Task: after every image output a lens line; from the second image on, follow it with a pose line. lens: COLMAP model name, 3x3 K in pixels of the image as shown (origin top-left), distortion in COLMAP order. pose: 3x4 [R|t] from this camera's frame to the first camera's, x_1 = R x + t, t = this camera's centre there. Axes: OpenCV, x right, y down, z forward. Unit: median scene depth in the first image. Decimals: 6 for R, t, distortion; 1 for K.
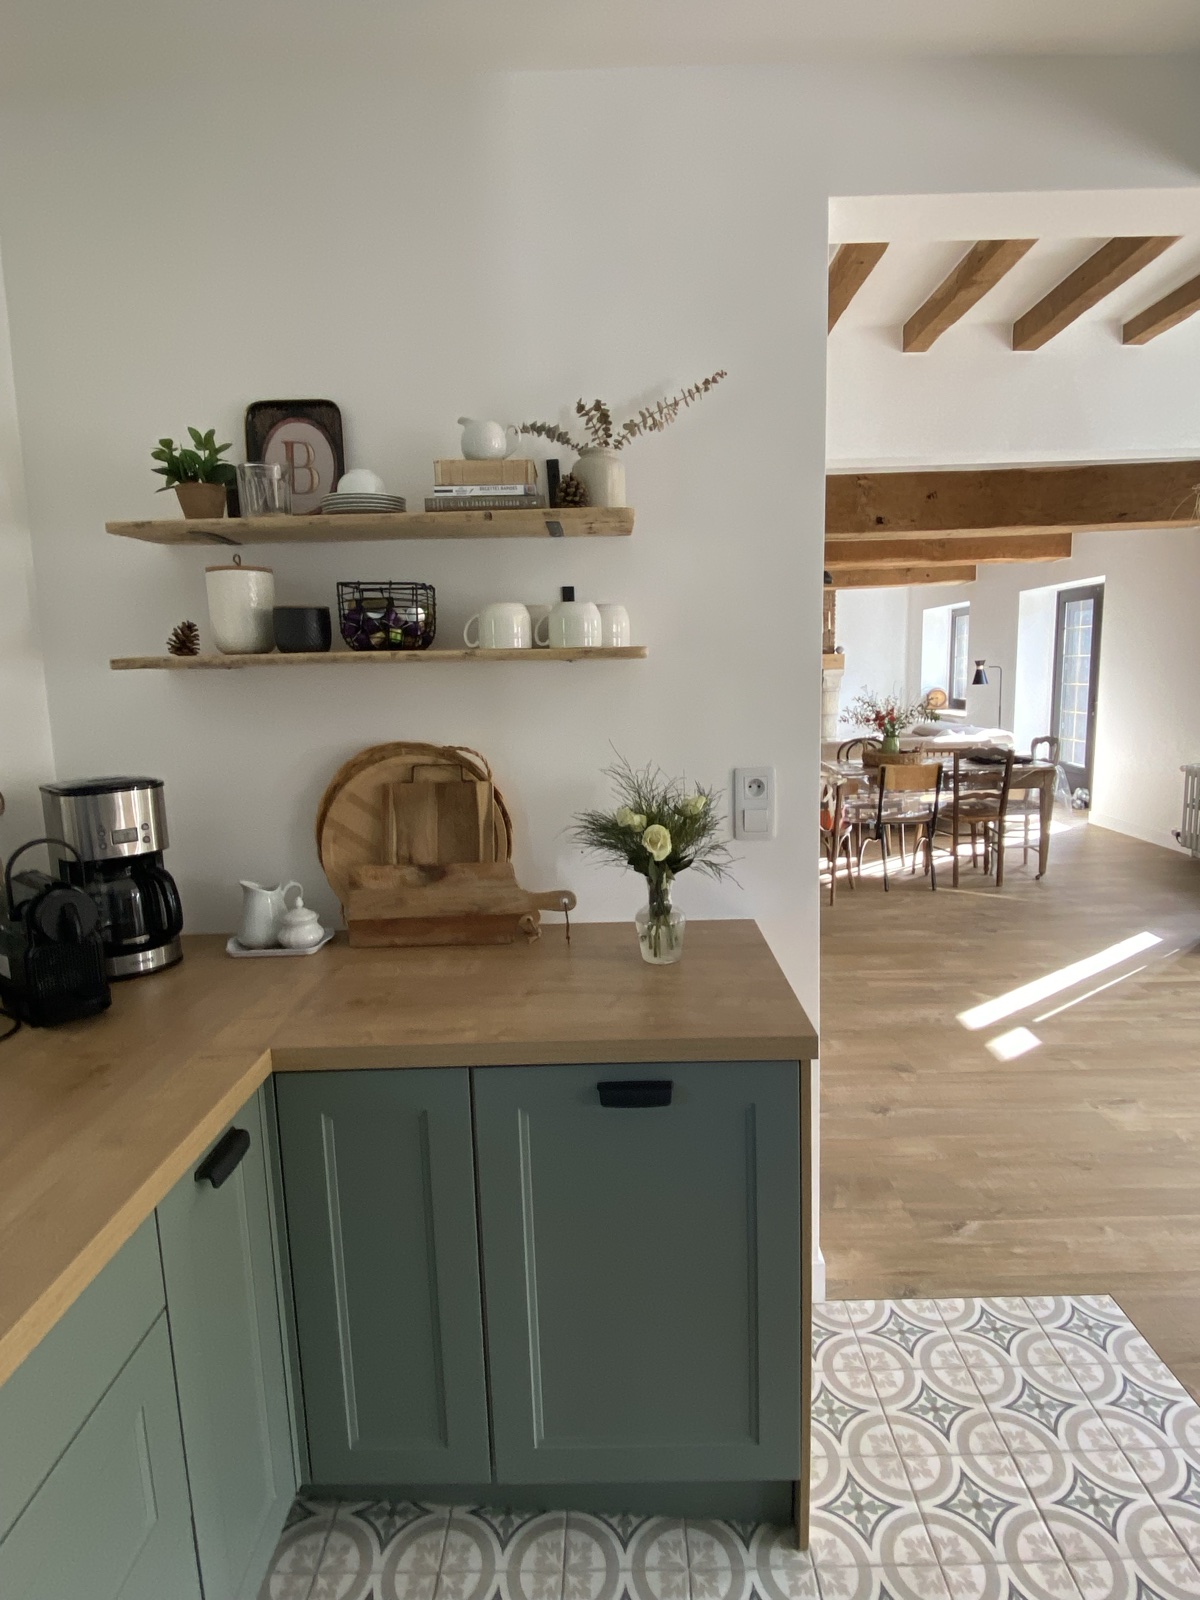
lens RADIAL K [[878.8, 0, 600.0], [0, 878.8, 800.0], [0, 0, 1]] dist [0.085941, -0.090262]
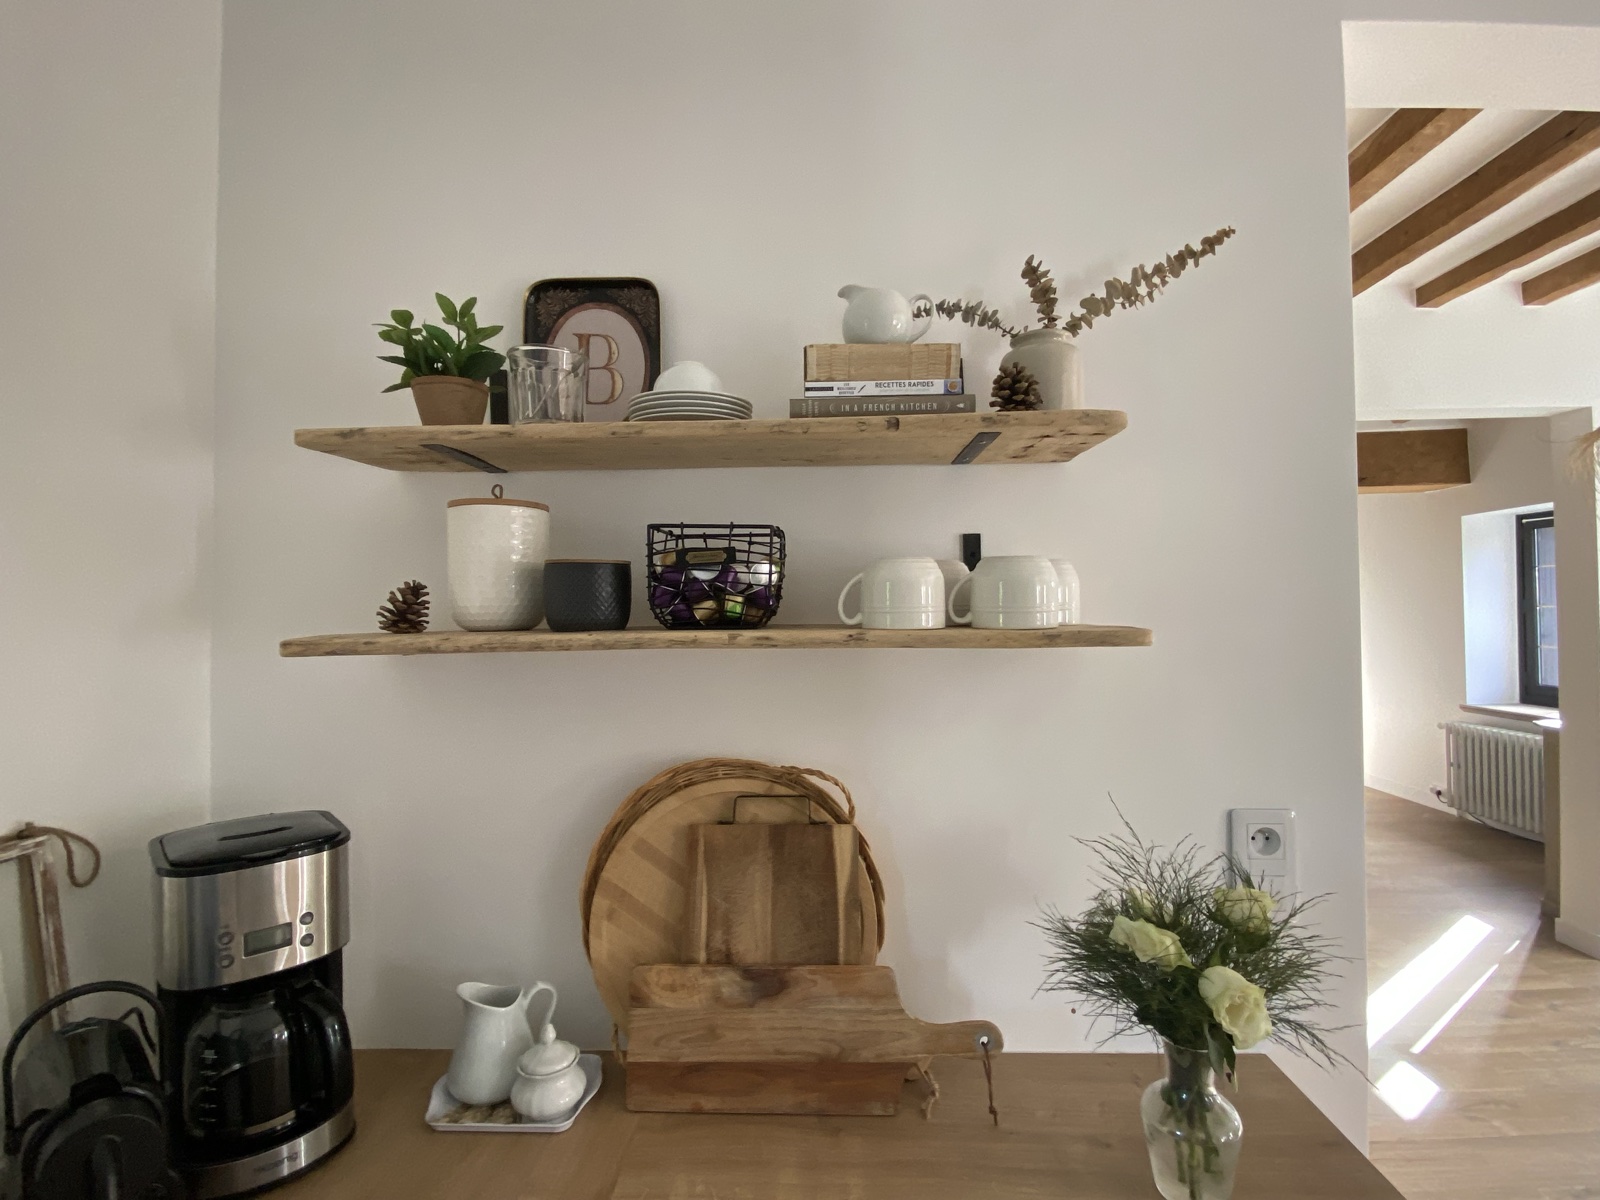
lens RADIAL K [[878.8, 0, 839.1], [0, 878.8, 601.7], [0, 0, 1]] dist [0.085941, -0.090262]
pose [[0.999605, 0.012796, -0.025037, -0.133730], [-0.016762, 0.986113, -0.165230, -0.082711], [0.022575, 0.165585, 0.985937, 0.365499]]
